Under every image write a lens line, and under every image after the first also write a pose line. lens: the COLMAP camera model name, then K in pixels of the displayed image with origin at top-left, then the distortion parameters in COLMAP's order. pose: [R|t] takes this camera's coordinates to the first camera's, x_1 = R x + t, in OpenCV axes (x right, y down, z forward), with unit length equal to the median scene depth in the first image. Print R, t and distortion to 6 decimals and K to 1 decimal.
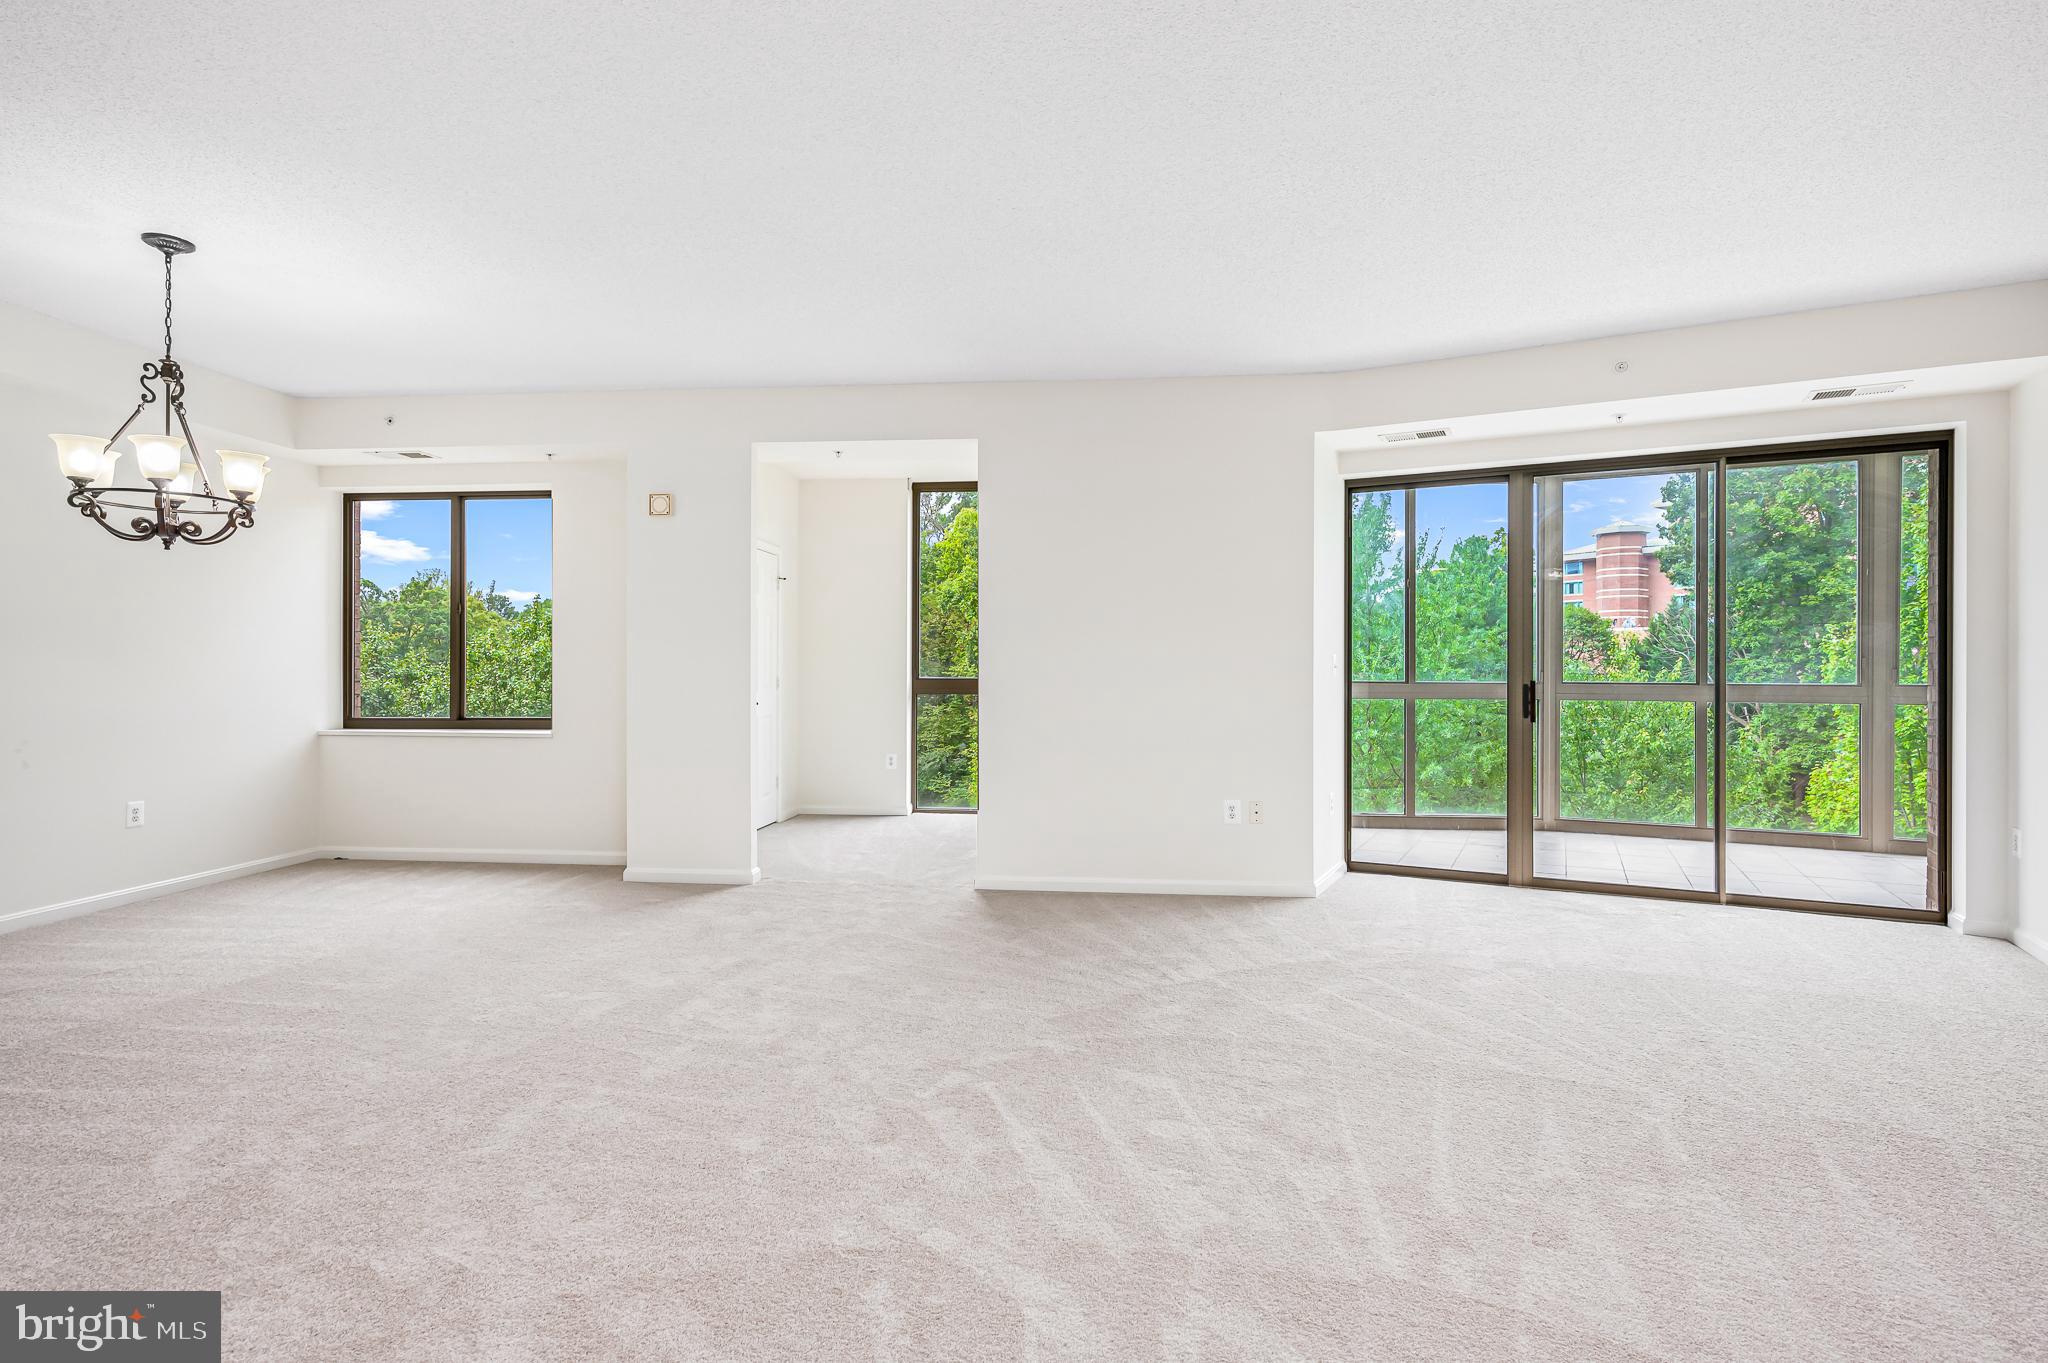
lens RADIAL K [[1020.0, 0, 1025.6], [0, 1020.0, 670.7], [0, 0, 1]] dist [0.002638, 0.000361]
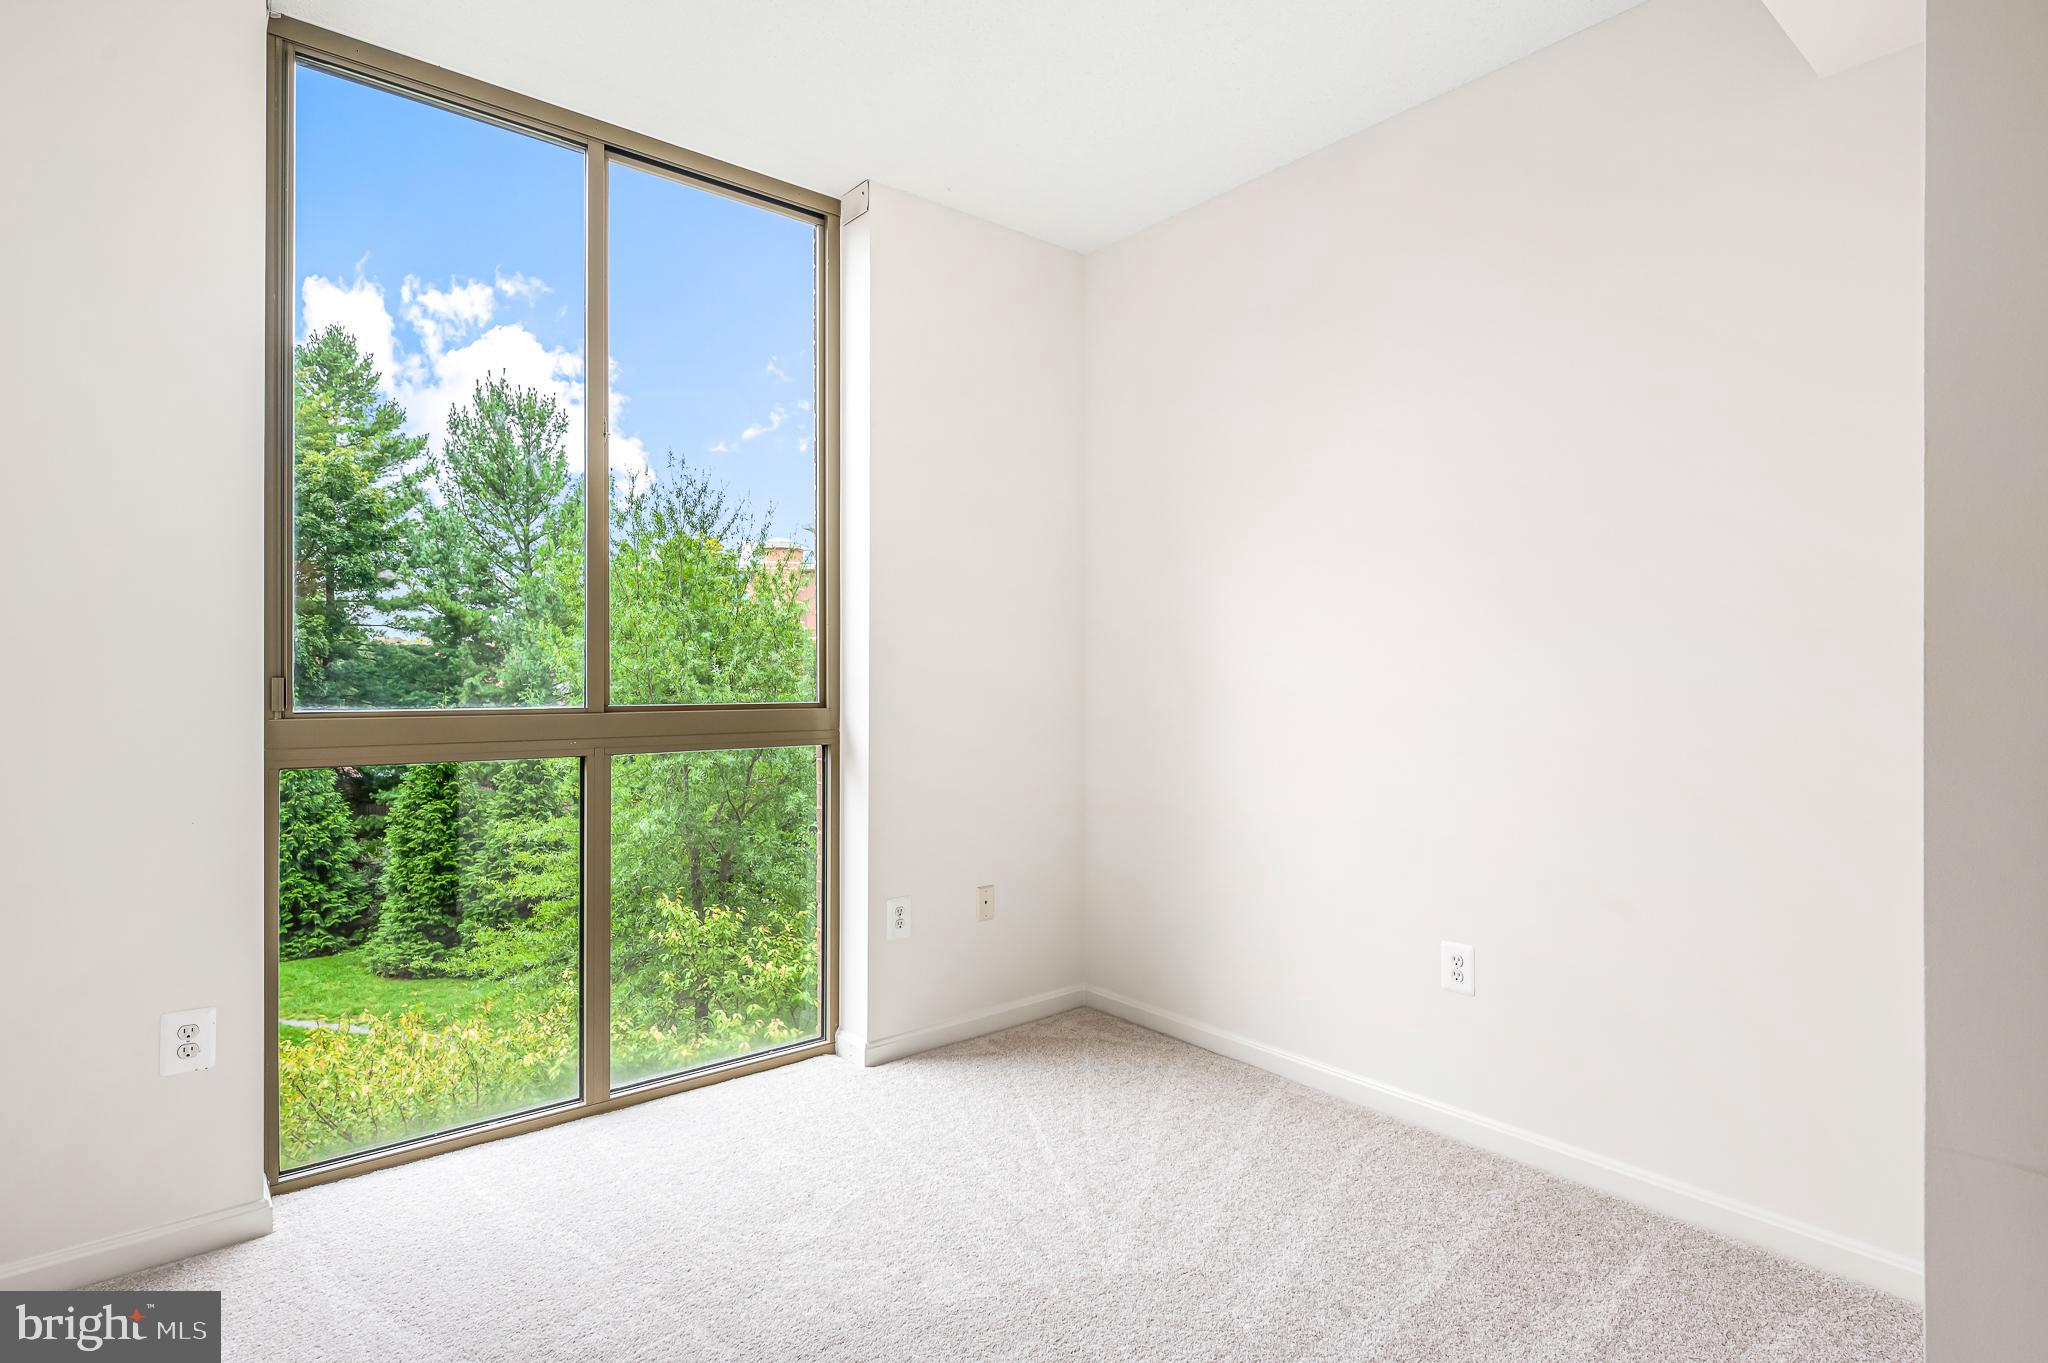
lens RADIAL K [[1046.0, 0, 1037.7], [0, 1046.0, 683.6], [0, 0, 1]] dist [0.000714, -0.000162]
pose [[0.705955, -0.005488, 0.708235, -0.271572], [0.001158, 0.999978, 0.006593, -0.005404], [-0.708255, -0.003834, 0.705946, 1.067565]]
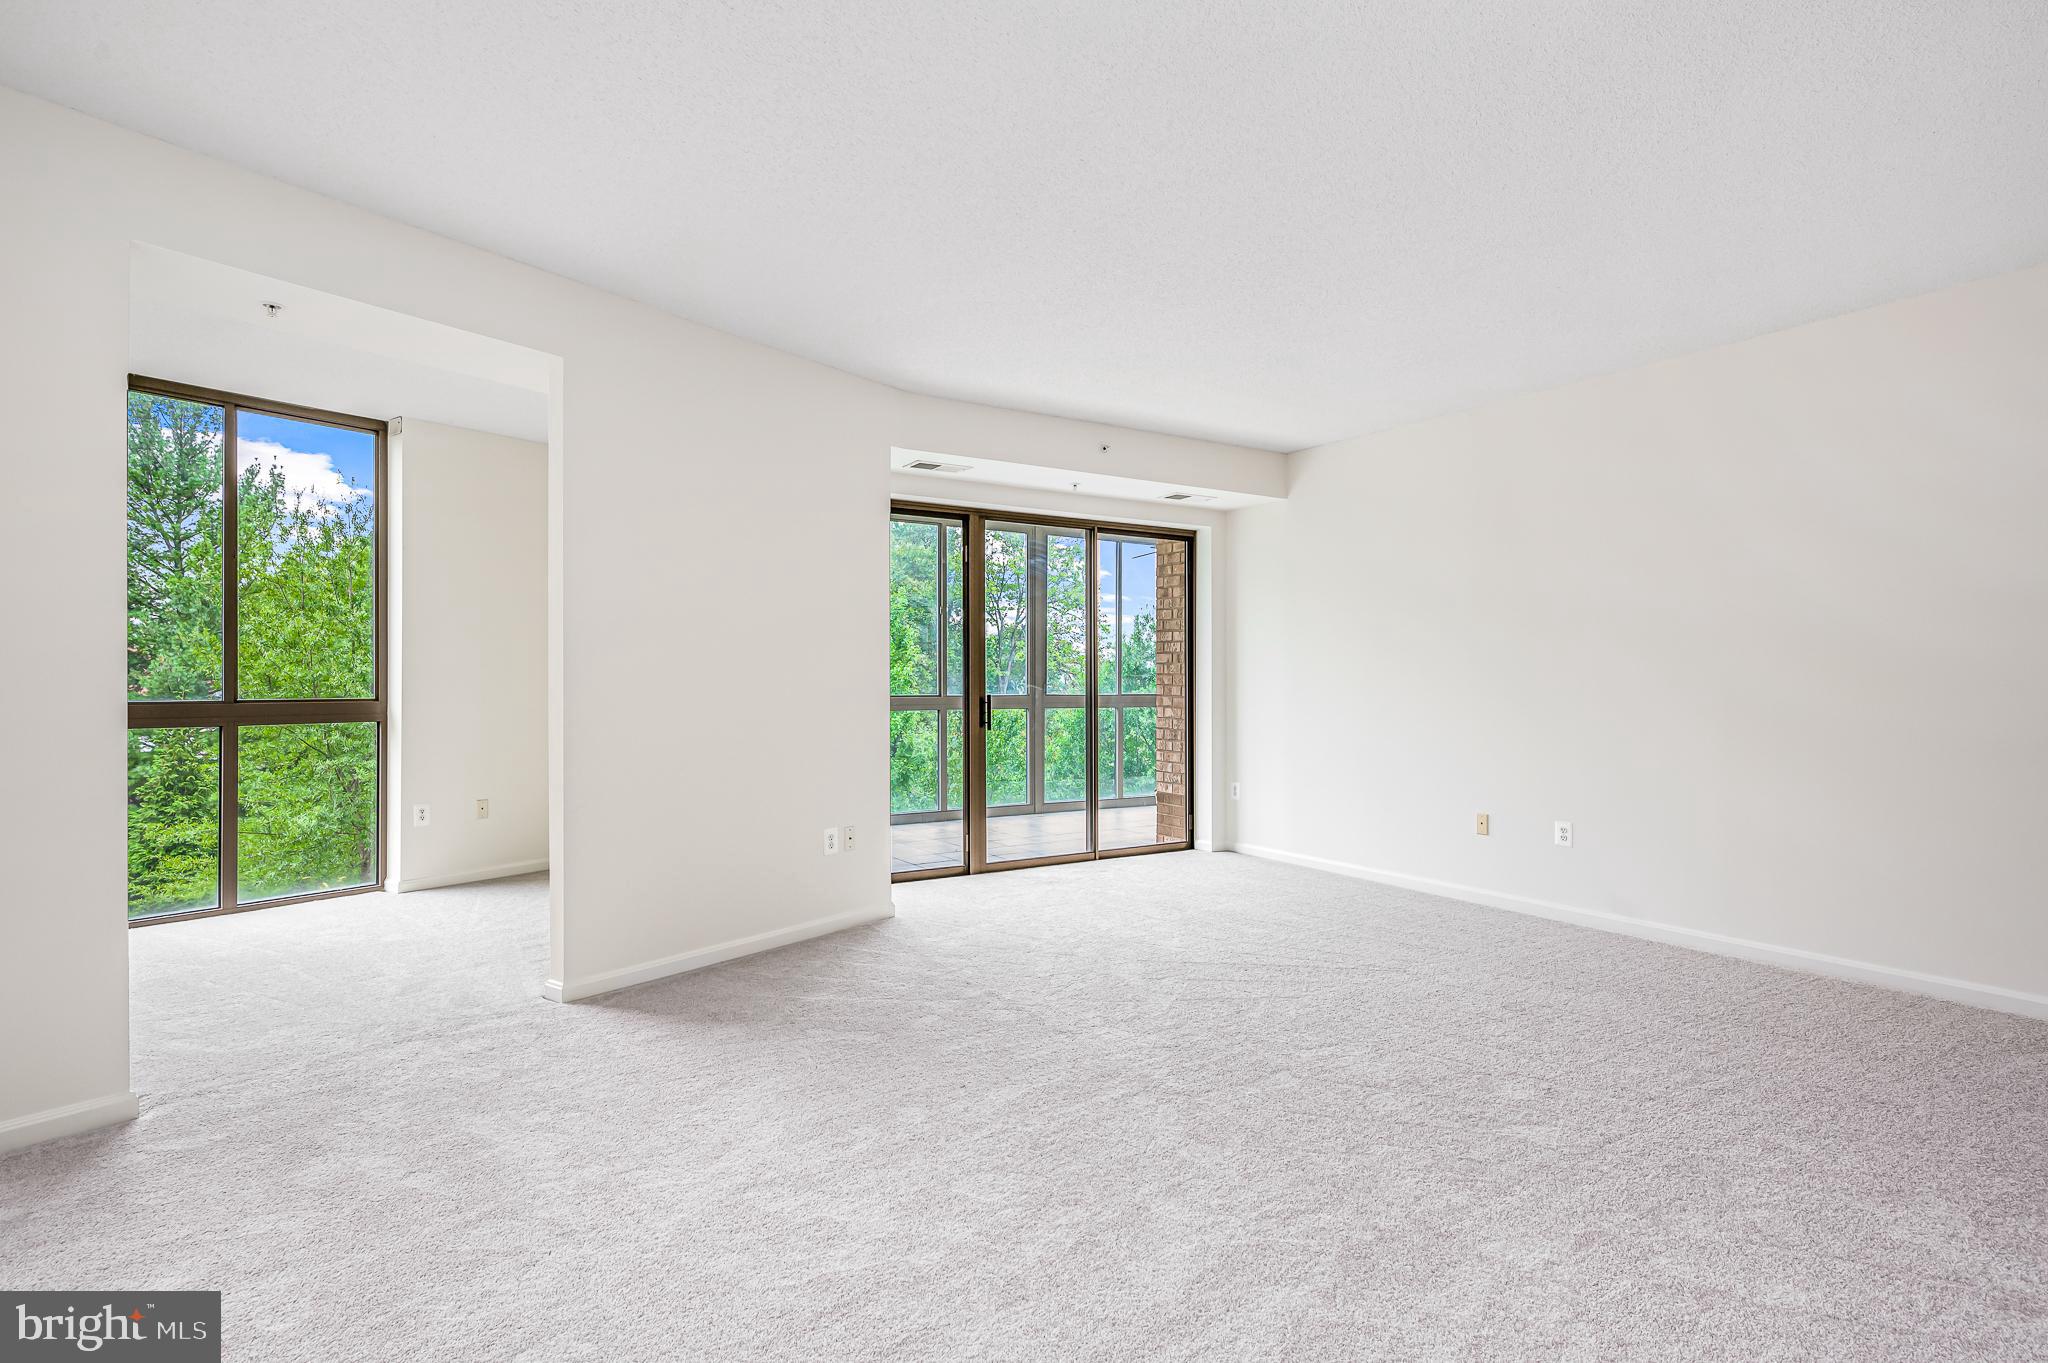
lens RADIAL K [[1015.8, 0, 1024.0], [0, 1015.8, 681.5], [0, 0, 1]] dist [0.002865, -0.000241]
pose [[0.517173, -0.001482, 0.855880, -0.513149], [0.003268, 0.999995, -0.000243, -0.005476], [-0.855875, 0.002922, 0.517175, 0.391376]]
